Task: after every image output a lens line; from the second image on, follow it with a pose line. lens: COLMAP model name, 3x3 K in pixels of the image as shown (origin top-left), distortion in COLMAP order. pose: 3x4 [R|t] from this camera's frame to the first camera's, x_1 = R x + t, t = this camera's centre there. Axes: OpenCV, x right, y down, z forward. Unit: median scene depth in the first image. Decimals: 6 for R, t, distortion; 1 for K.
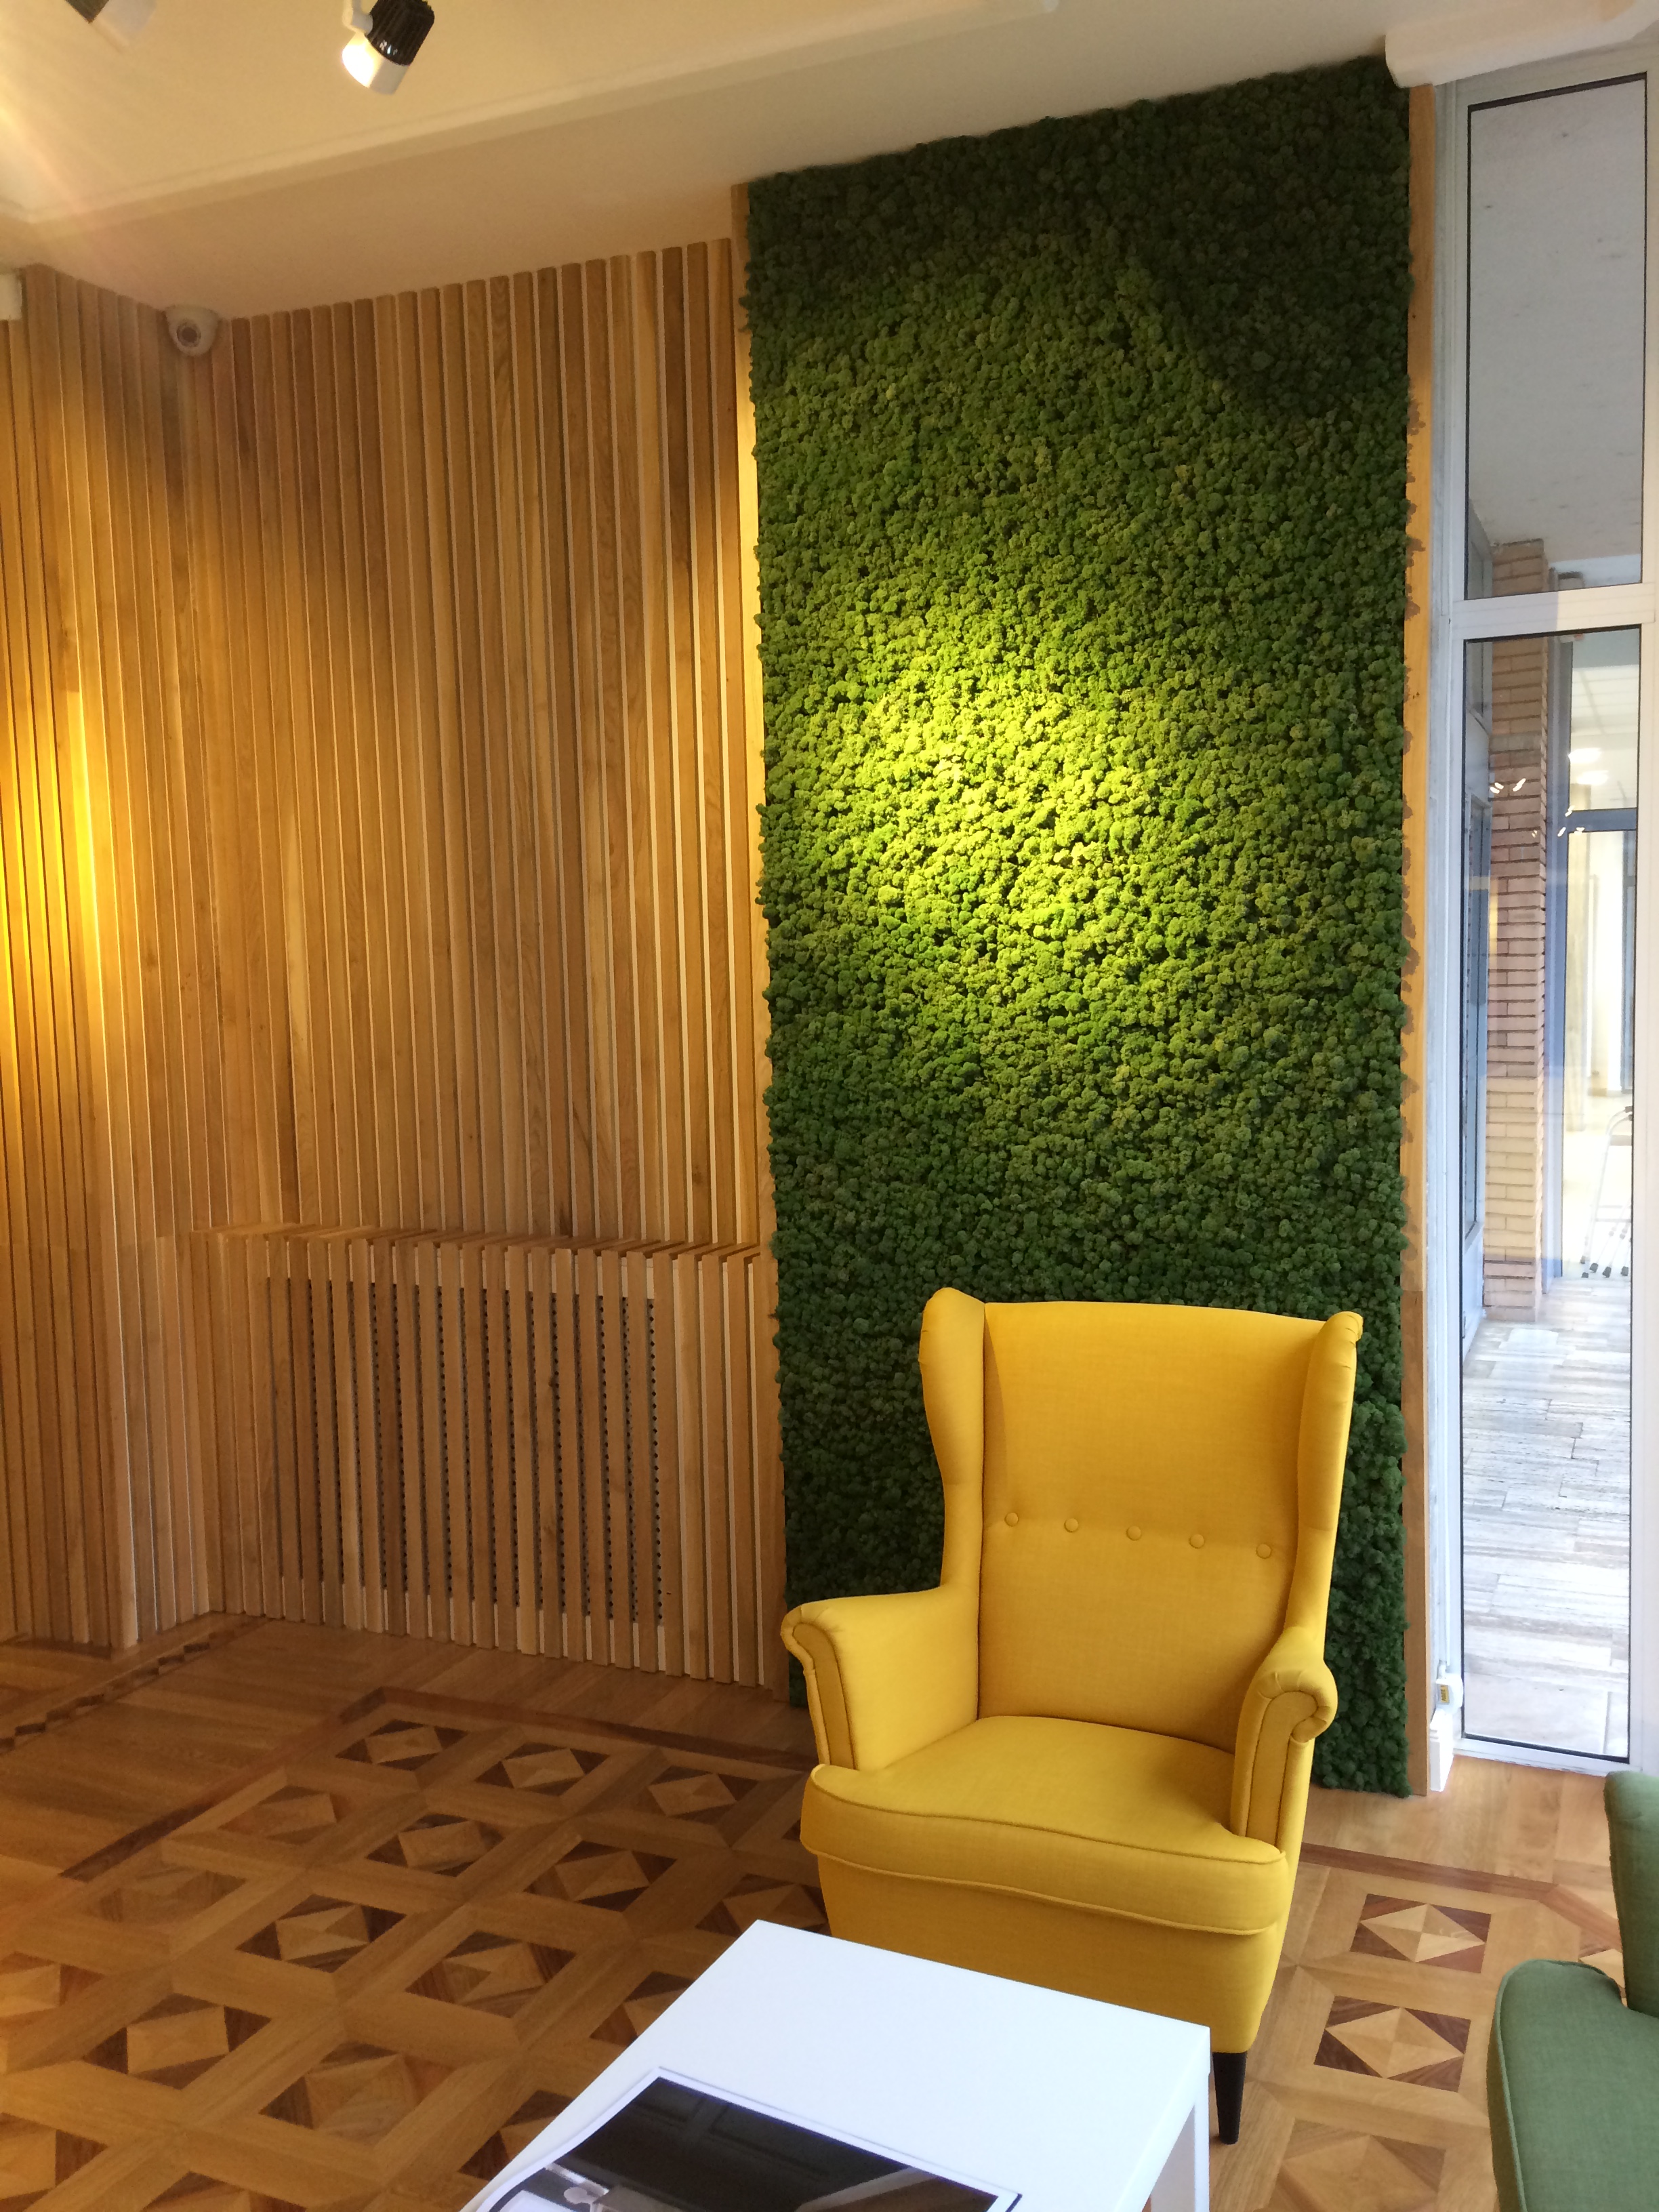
lens RADIAL K [[1863.3, 0, 832.1], [0, 1863.3, 1114.2], [0, 0, 1]] dist [0.113271, -0.157209]
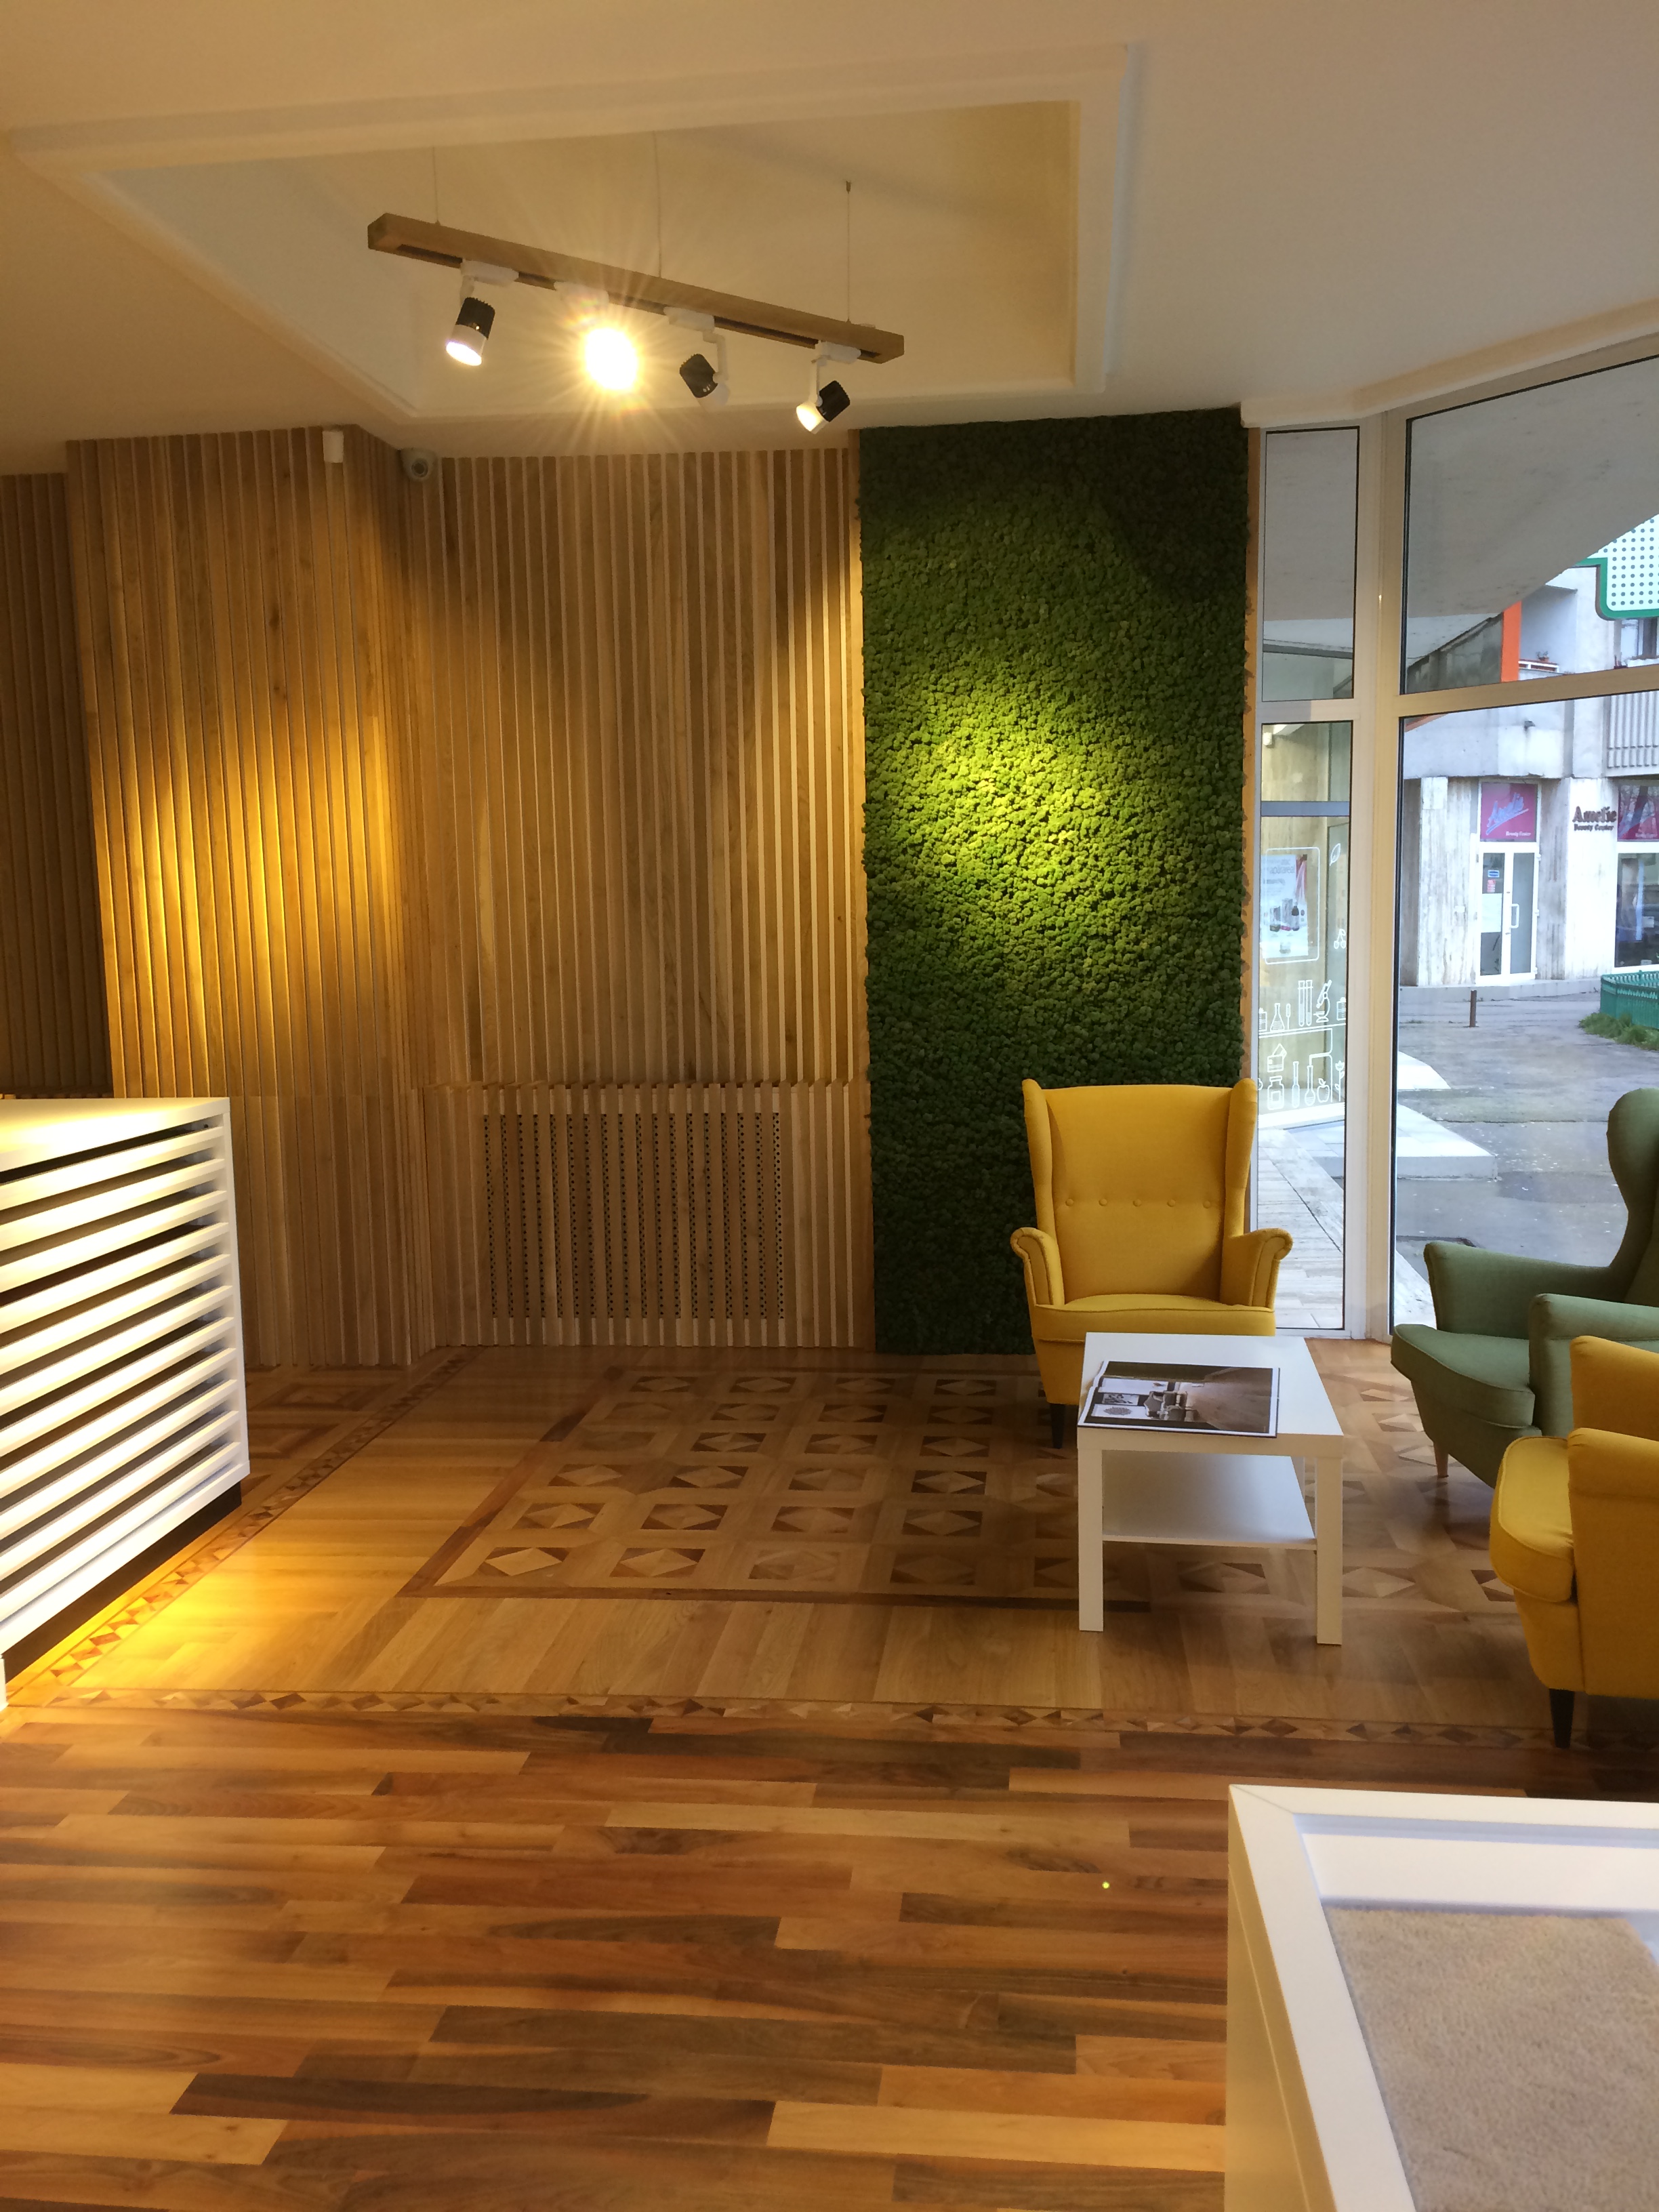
lens RADIAL K [[1863.3, 0, 828.5], [0, 1863.3, 1116.8], [0, 0, 1]] dist [0.113271, -0.157209]
pose [[0.956023, -0.029502, 0.291803, -0.590309], [0.022875, 0.999398, 0.026100, 0.070776], [-0.292397, -0.018277, 0.956122, -0.606258]]
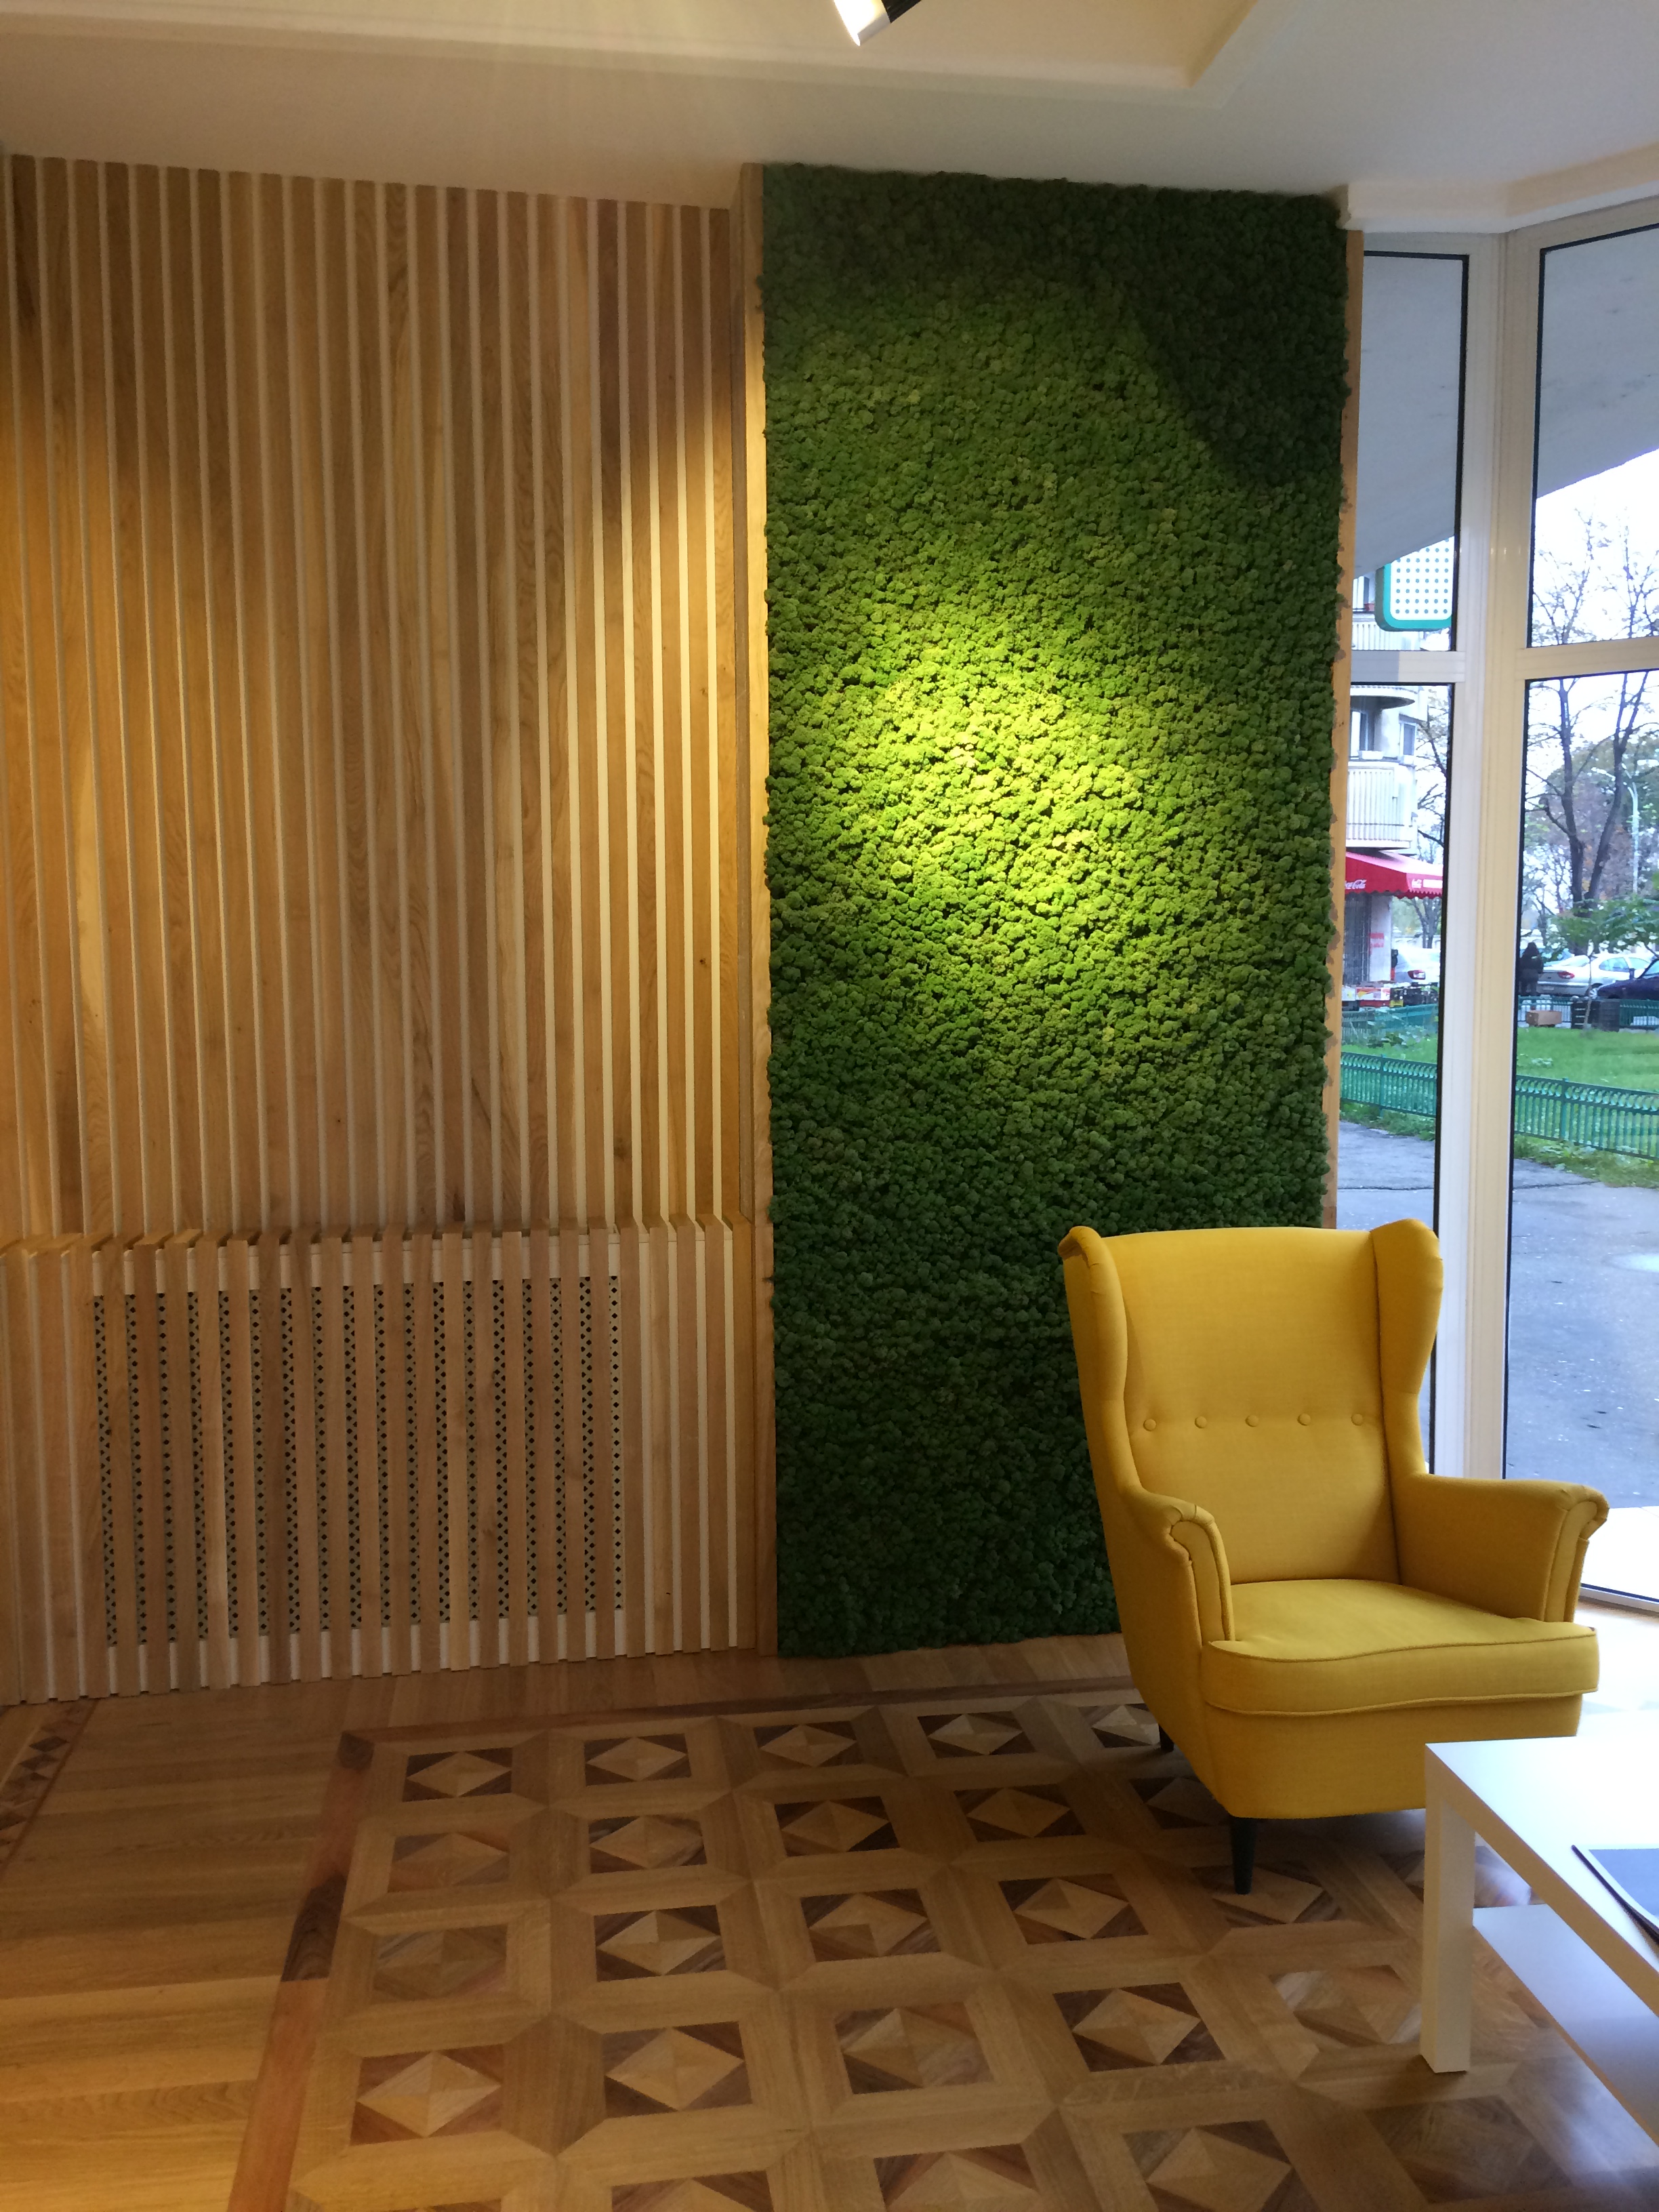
lens RADIAL K [[1863.3, 0, 828.7], [0, 1863.3, 1115.0], [0, 0, 1]] dist [0.113271, -0.157209]
pose [[0.841570, -0.033816, 0.539089, -0.599622], [0.033042, 0.999392, 0.011108, 0.008808], [-0.539137, 0.008465, 0.842175, 0.132696]]
